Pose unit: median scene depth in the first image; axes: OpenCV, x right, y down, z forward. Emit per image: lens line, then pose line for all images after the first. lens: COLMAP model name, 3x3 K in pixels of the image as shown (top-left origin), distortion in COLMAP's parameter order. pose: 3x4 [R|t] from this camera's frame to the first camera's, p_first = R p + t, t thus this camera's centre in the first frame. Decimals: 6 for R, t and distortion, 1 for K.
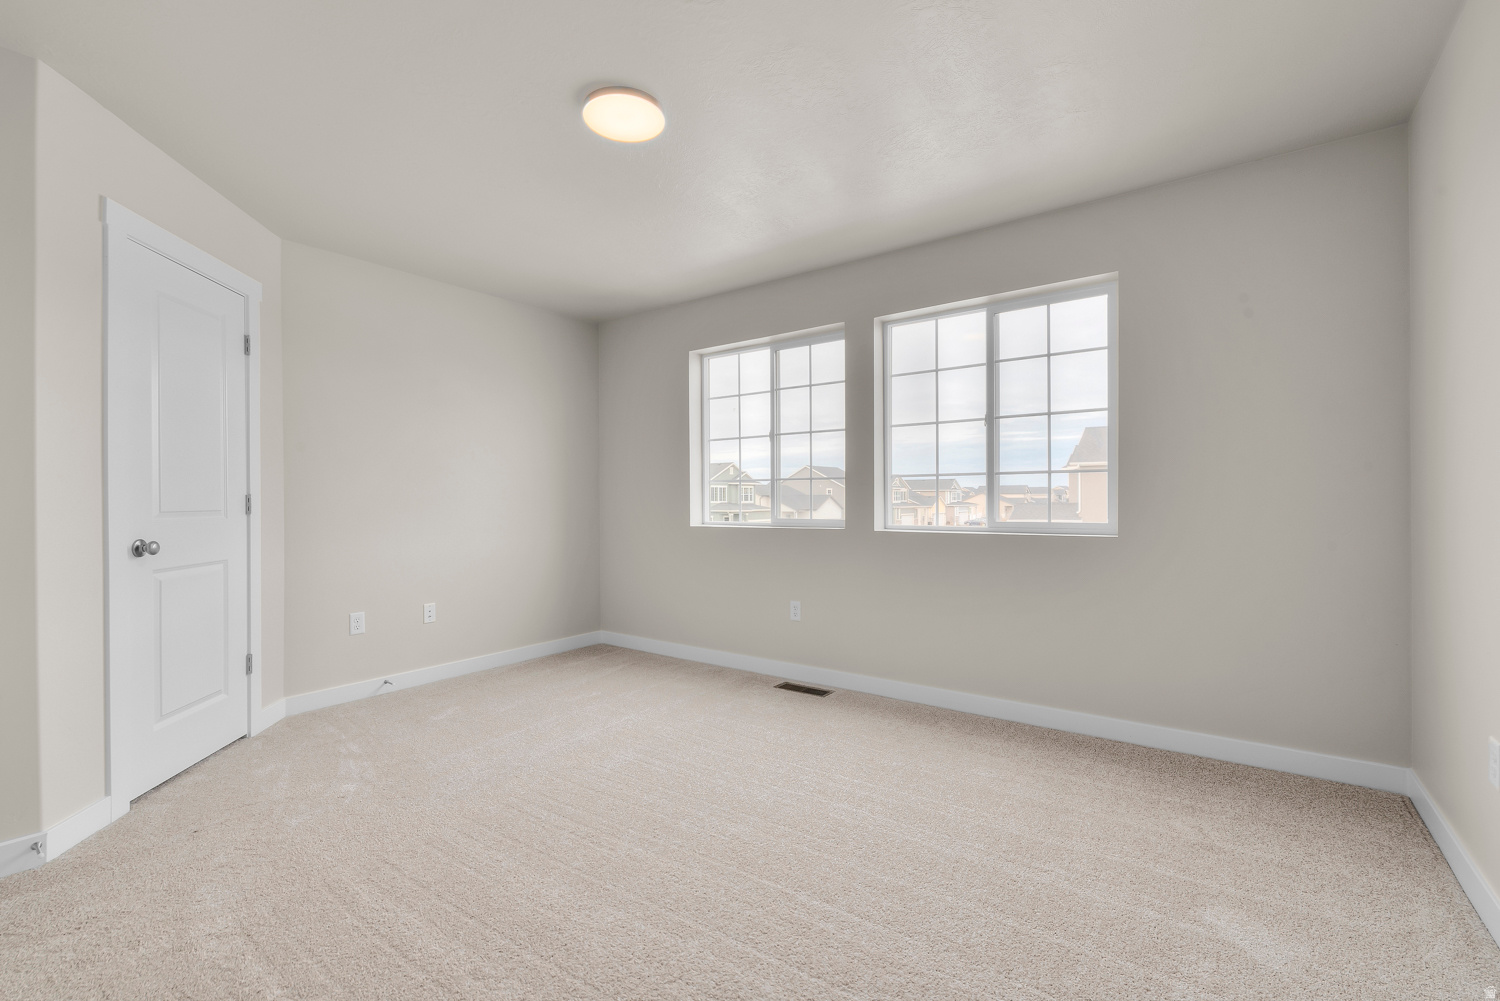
lens RADIAL K [[649.1, 0, 750.0], [0, 649.1, 500.5], [0, 0, 1]] dist [-0.001045, -0.000215]
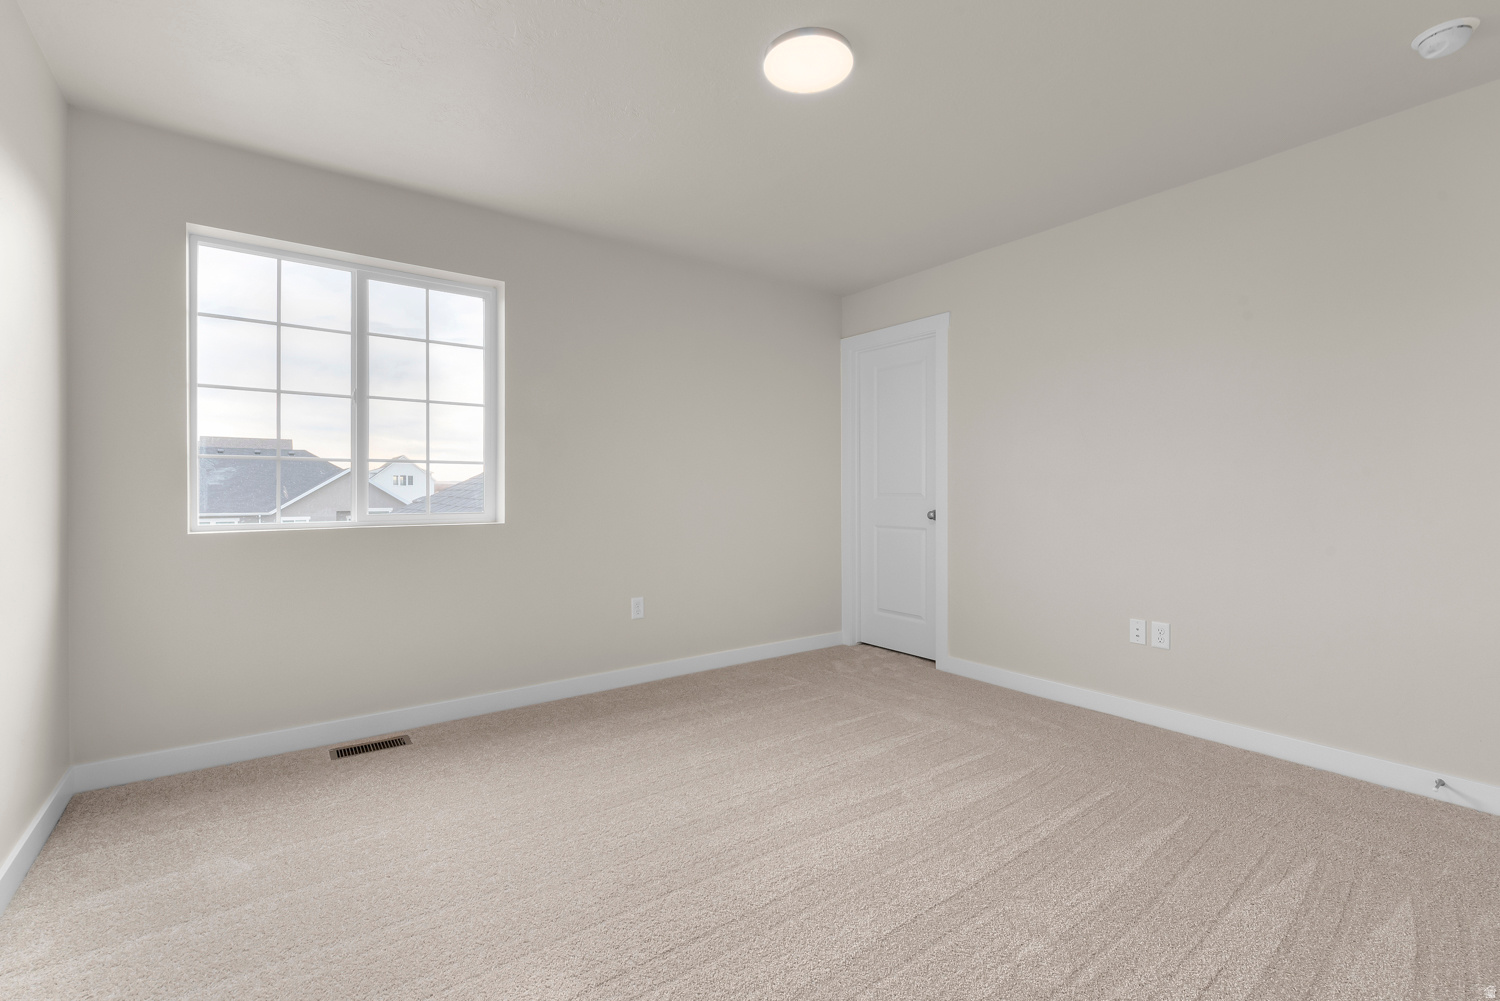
lens RADIAL K [[675.4, 0, 750.0], [0, 675.4, 500.5], [0, 0, 1]] dist [-0.000435, -0.000135]
pose [[0.290497, -0.006832, 0.956851, -0.423109], [-0.000555, 0.999973, 0.007309, 0.004573], [-0.956876, -0.002654, 0.290485, 0.295679]]
